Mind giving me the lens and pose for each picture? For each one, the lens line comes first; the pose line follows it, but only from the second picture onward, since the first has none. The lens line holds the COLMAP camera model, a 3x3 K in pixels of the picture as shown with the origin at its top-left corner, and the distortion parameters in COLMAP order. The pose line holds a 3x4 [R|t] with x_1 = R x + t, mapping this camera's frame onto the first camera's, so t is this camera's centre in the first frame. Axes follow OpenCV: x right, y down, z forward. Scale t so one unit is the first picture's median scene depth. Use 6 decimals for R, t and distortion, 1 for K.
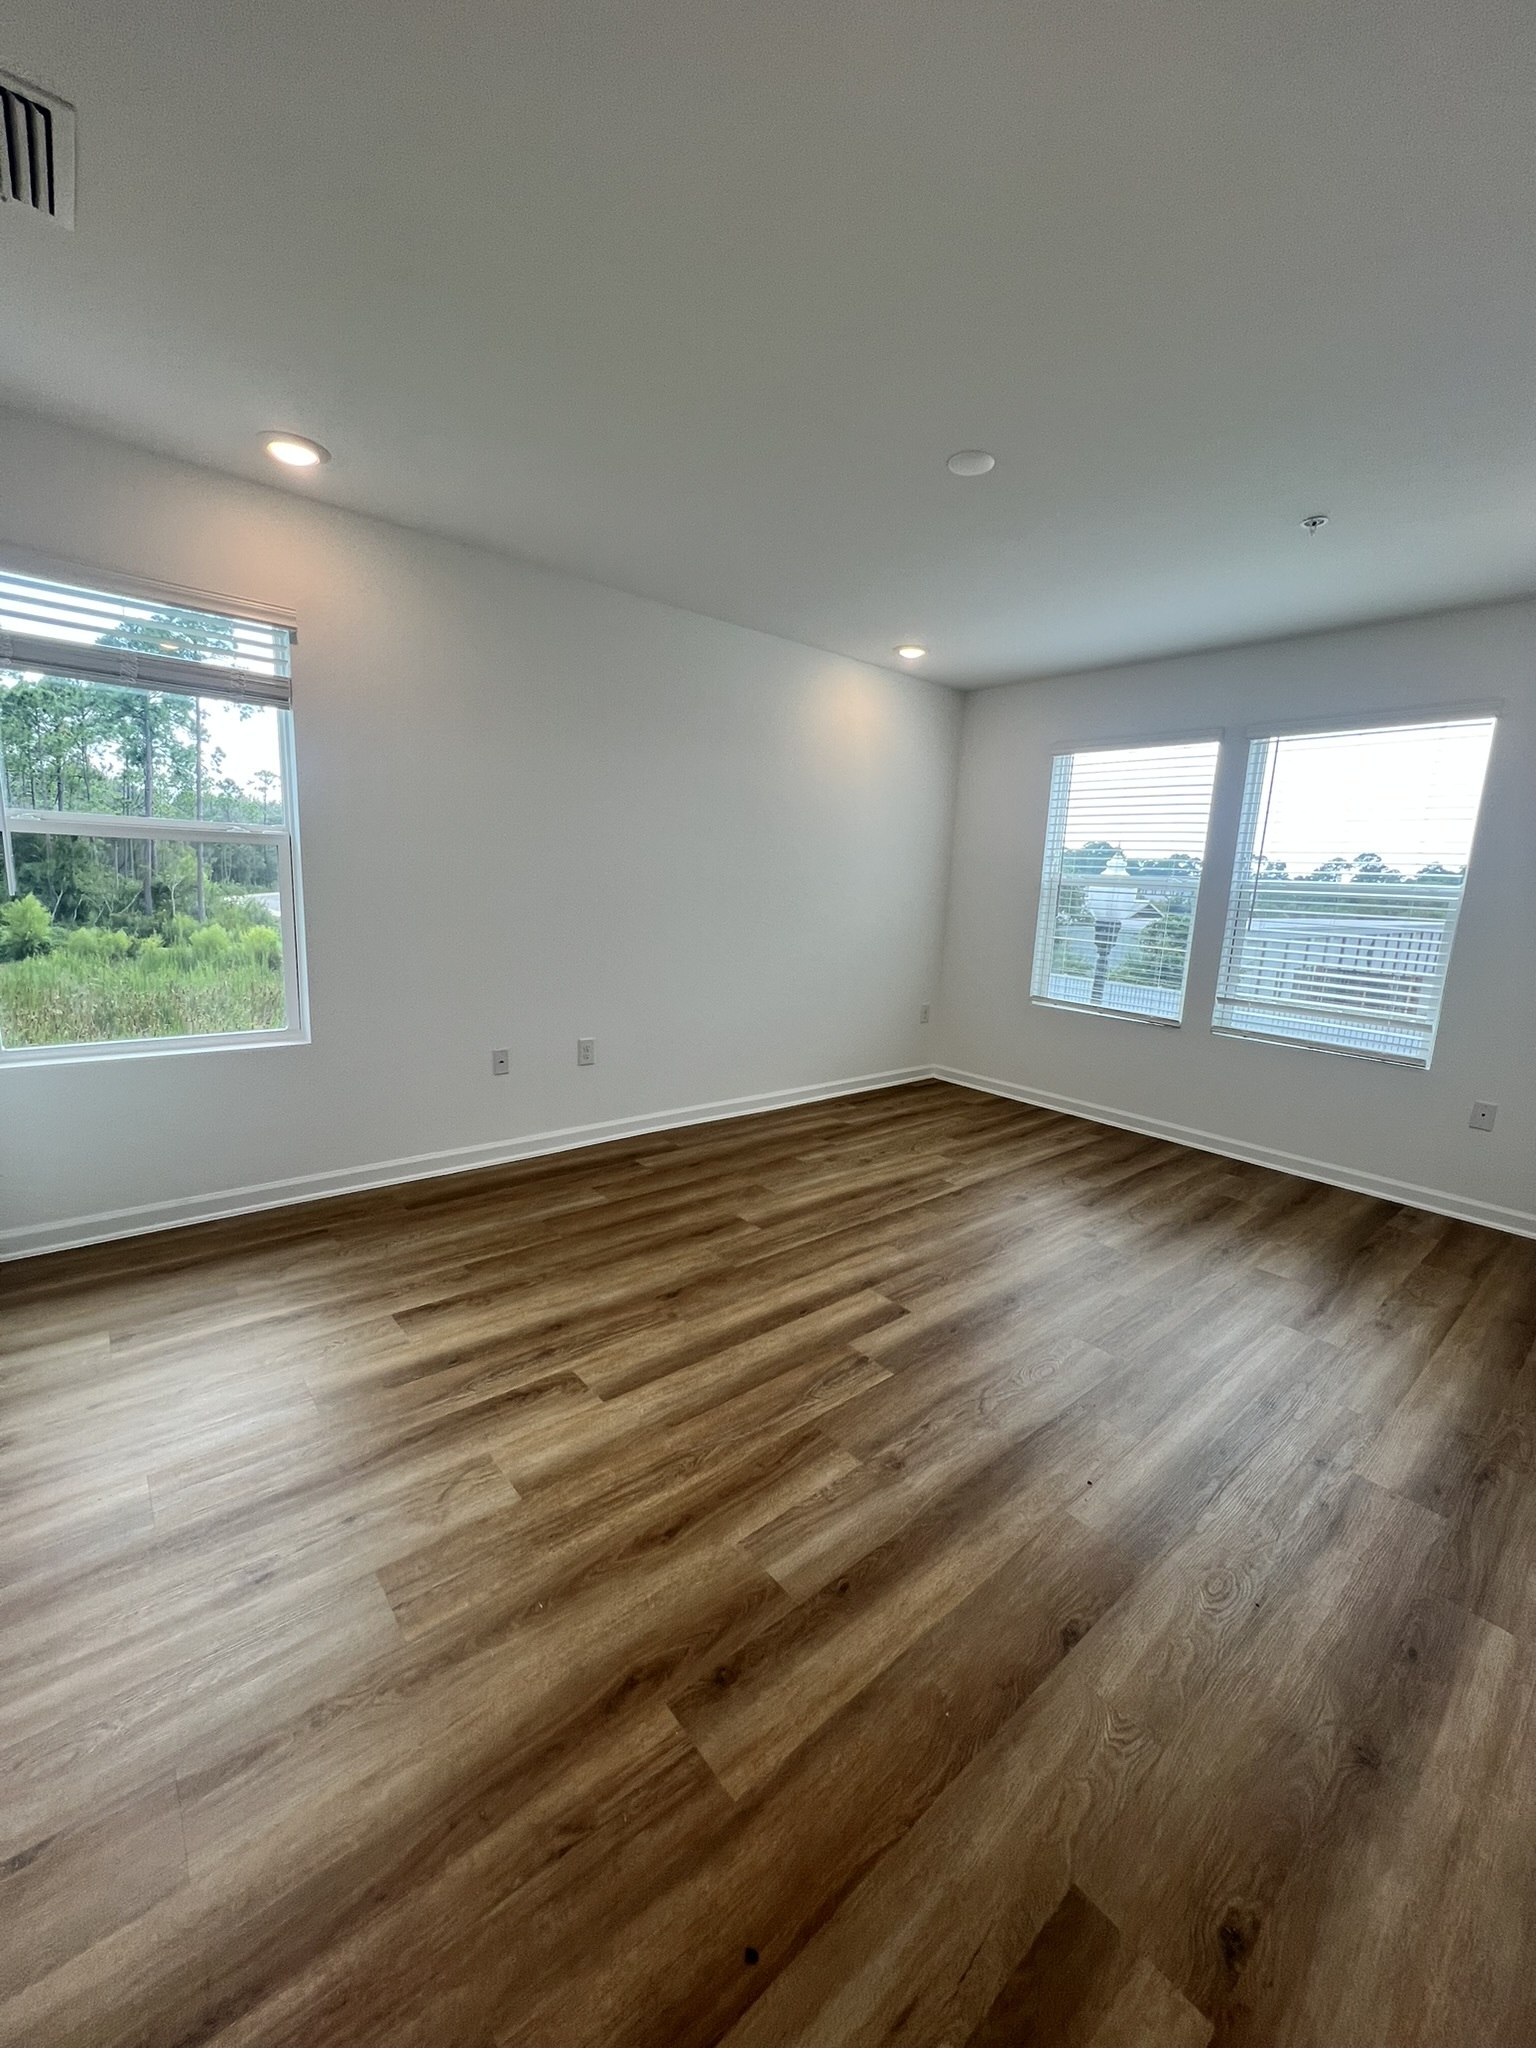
lens RADIAL K [[819.5, 0, 770.5], [0, 819.5, 1023.9], [0, 0, 1]] dist [0.003390, -0.000293]
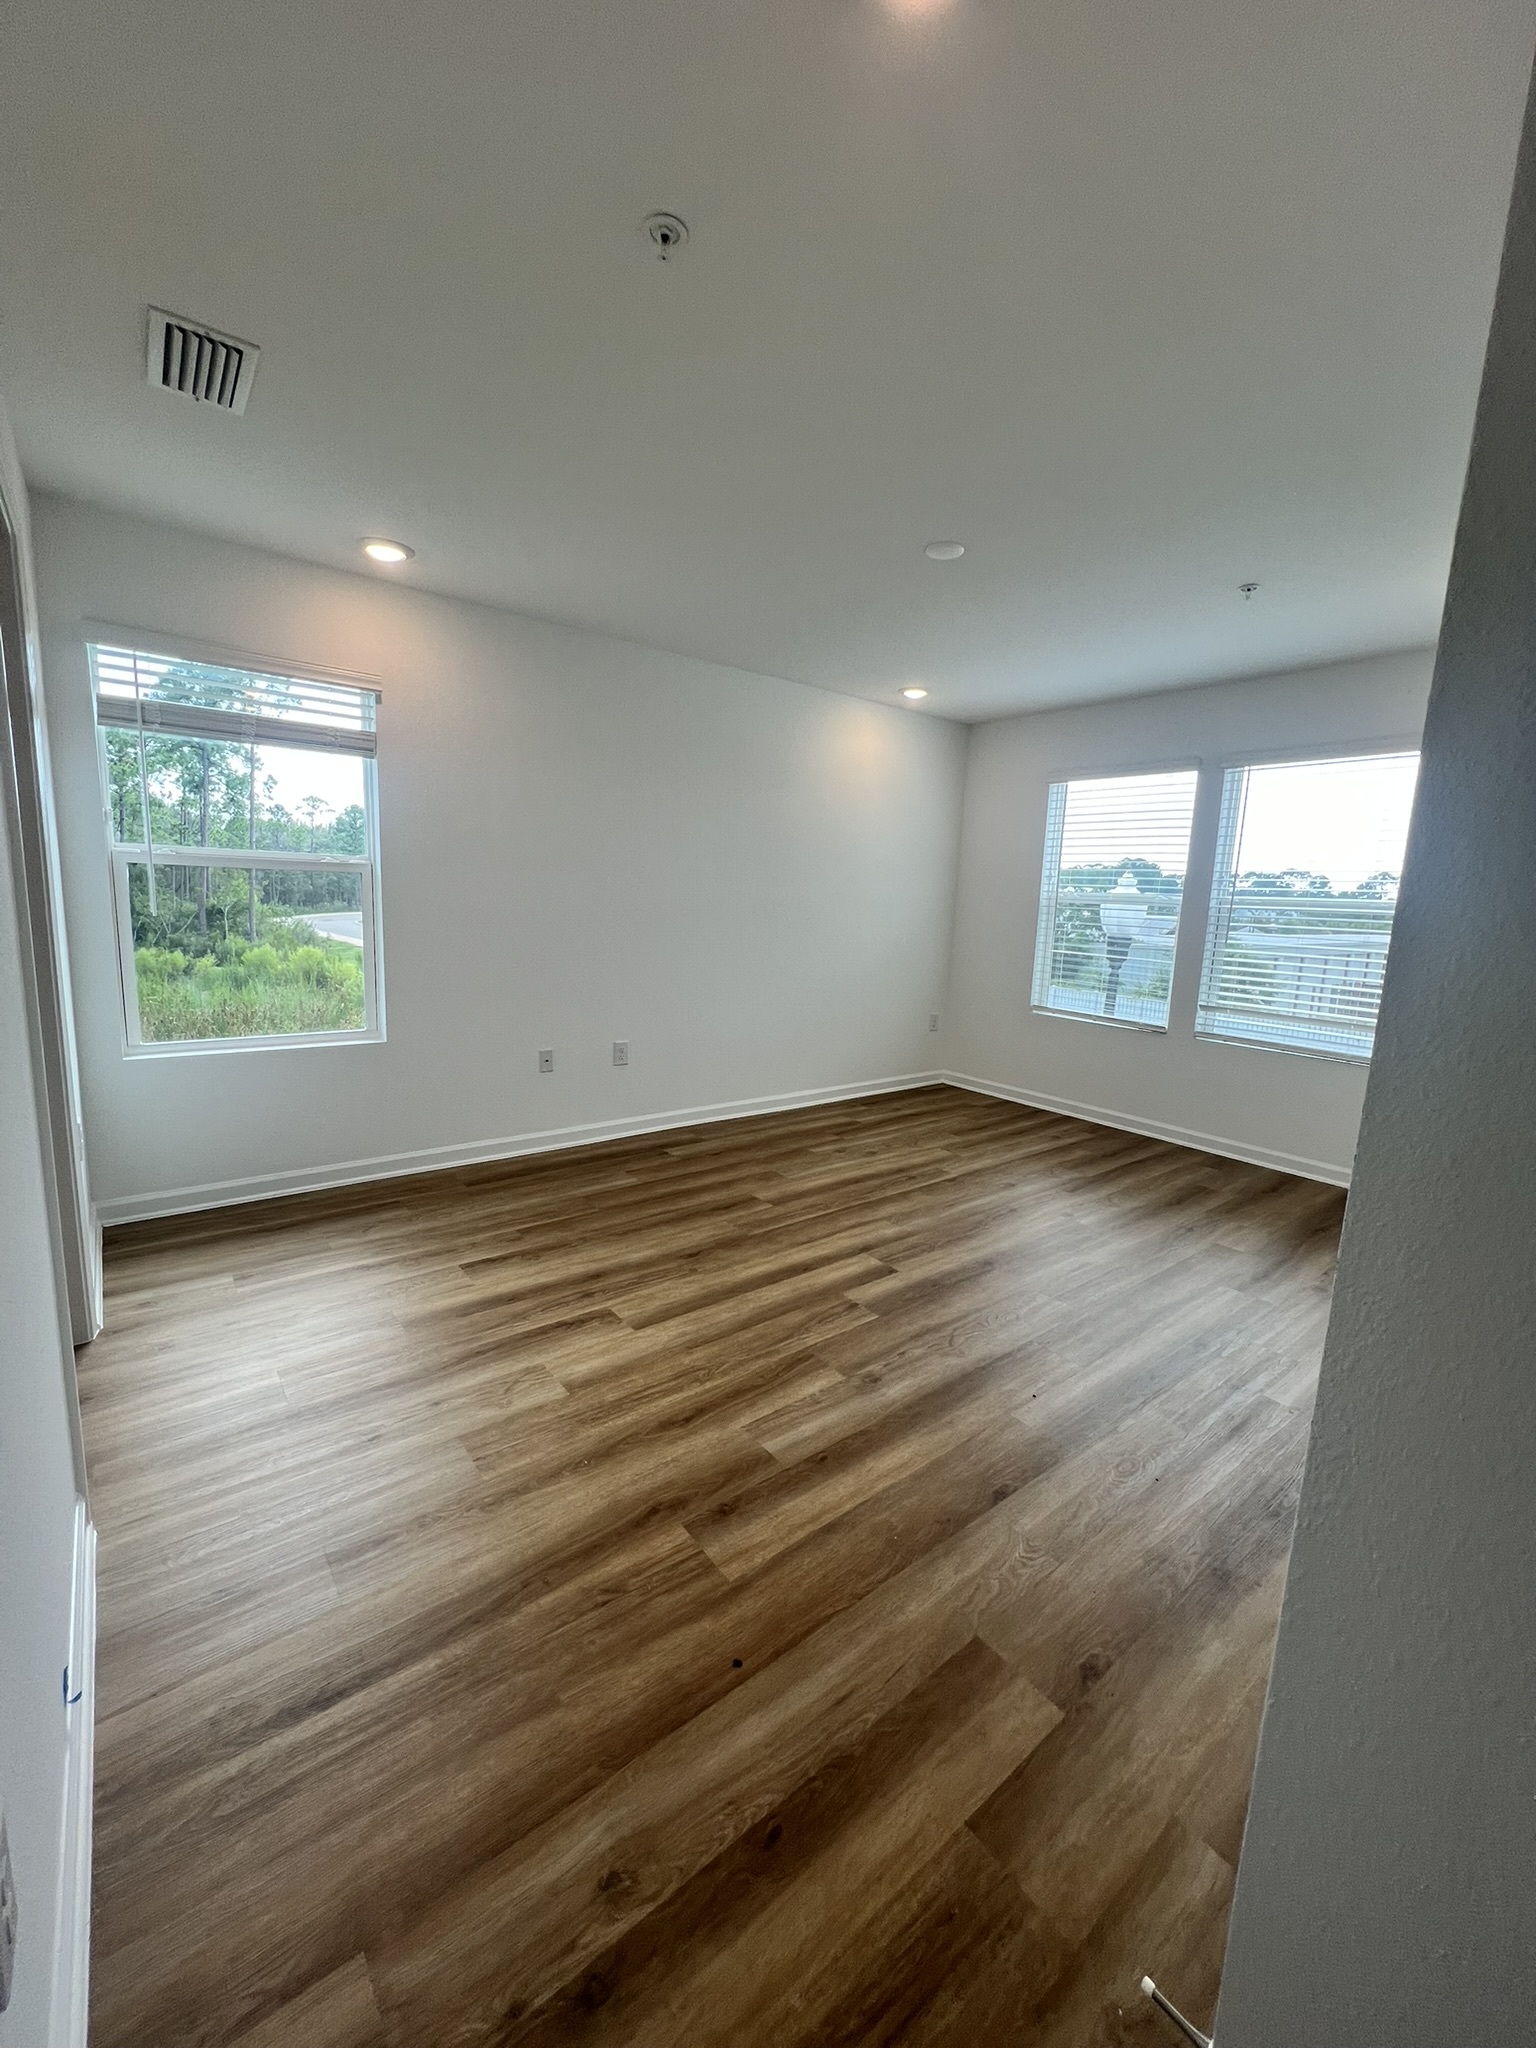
lens RADIAL K [[819.5, 0, 770.5], [0, 819.5, 1023.9], [0, 0, 1]] dist [0.003390, -0.000293]
pose [[0.999255, -0.000022, -0.038583, 0.040218], [-0.000834, 0.999754, -0.022181, 0.032920], [0.038574, 0.022197, 0.999009, -0.195098]]
